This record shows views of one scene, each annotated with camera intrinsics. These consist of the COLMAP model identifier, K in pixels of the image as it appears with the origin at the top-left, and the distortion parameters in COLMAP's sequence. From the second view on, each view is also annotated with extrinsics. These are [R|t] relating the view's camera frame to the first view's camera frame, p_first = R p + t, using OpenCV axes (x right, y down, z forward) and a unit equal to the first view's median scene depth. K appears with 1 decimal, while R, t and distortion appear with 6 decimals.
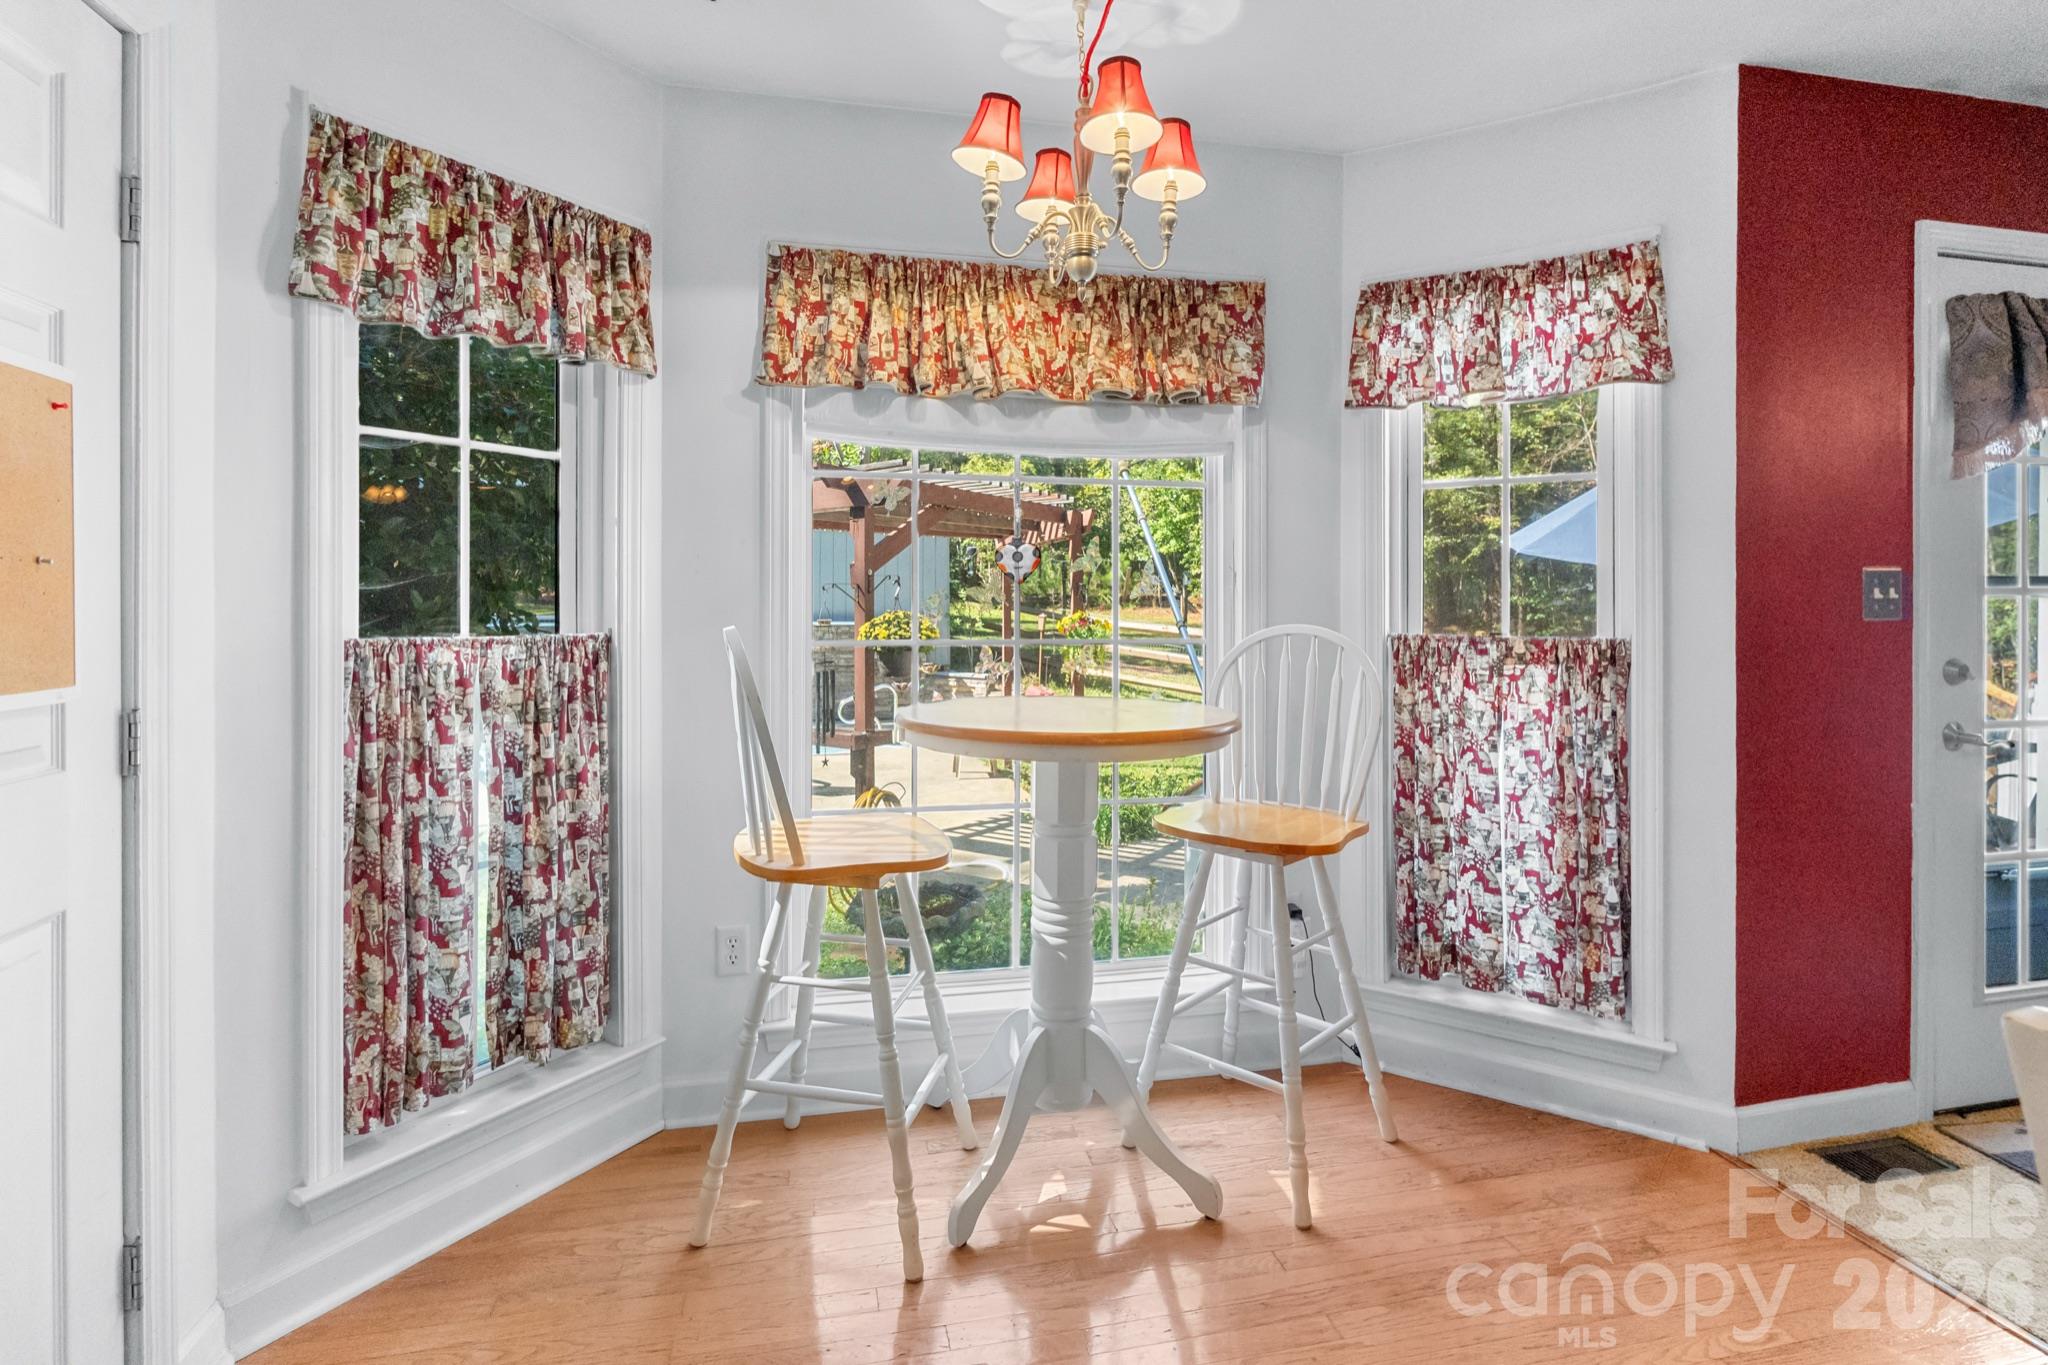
lens RADIAL K [[962.3, 0, 1045.2], [0, 962.3, 600.6], [0, 0, 1]] dist [0.003144, -0.002224]
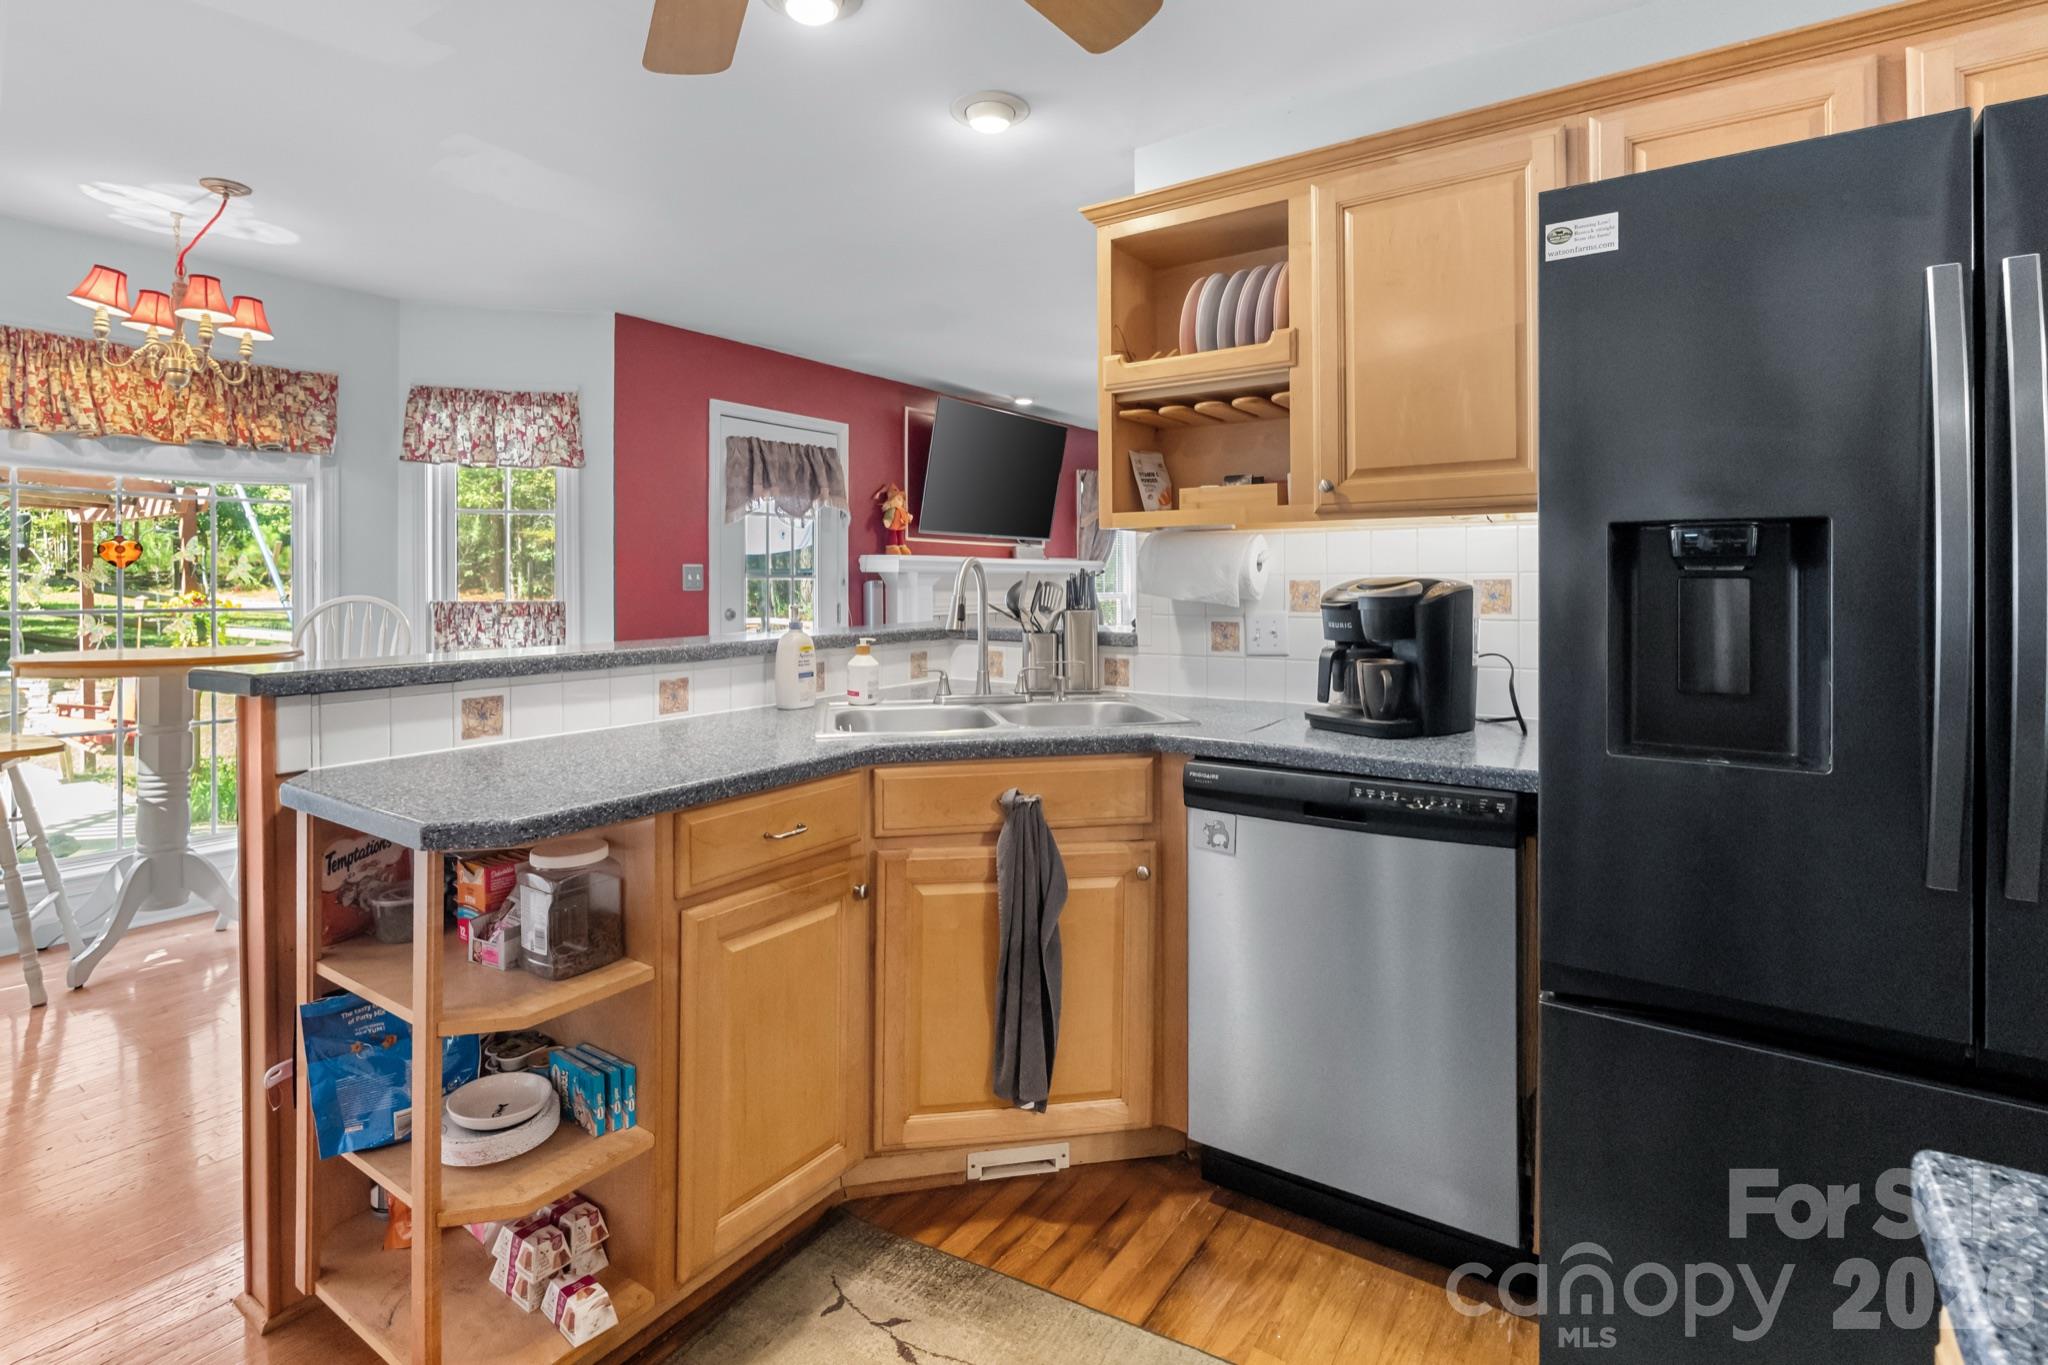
lens RADIAL K [[962.3, 0, 1014.9], [0, 962.3, 582.6], [0, 0, 1]] dist [0.003144, -0.002224]
pose [[0.742250, -0.001744, 0.670121, -0.002437], [0.000401, 0.999998, 0.002159, -0.000198], [-0.670123, -0.001334, 0.742249, -0.937522]]
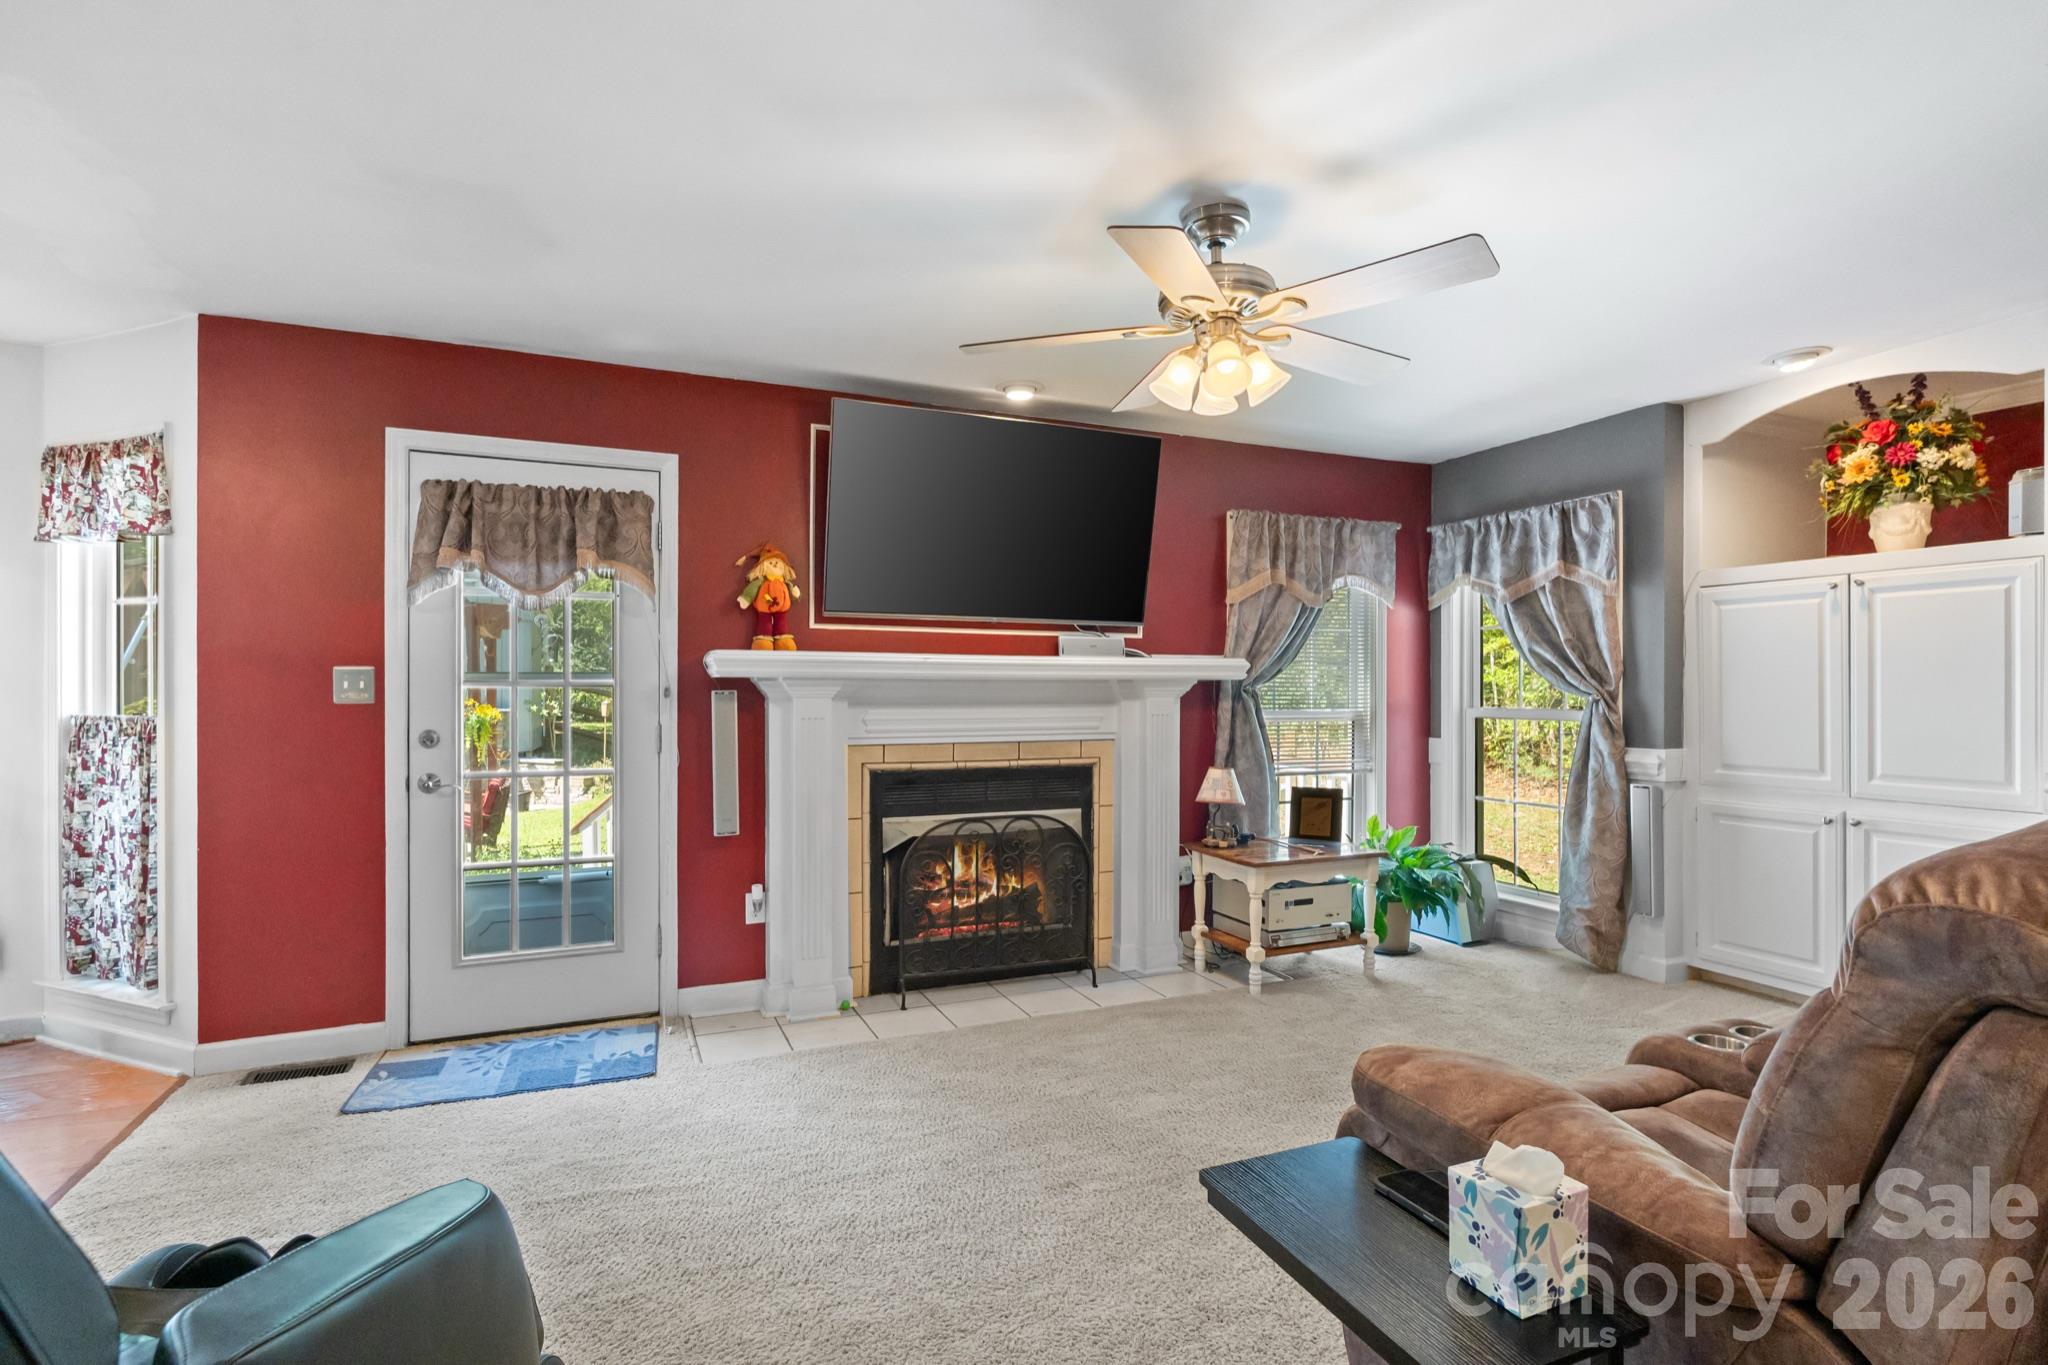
lens RADIAL K [[962.3, 0, 1019.3], [0, 962.3, 692.3], [0, 0, 1]] dist [0.003144, -0.002224]
pose [[0.981685, 0.000913, 0.190508, 1.481470], [-0.002472, 0.999965, 0.007946, -0.010010], [-0.190494, -0.008271, 0.981653, -0.571608]]
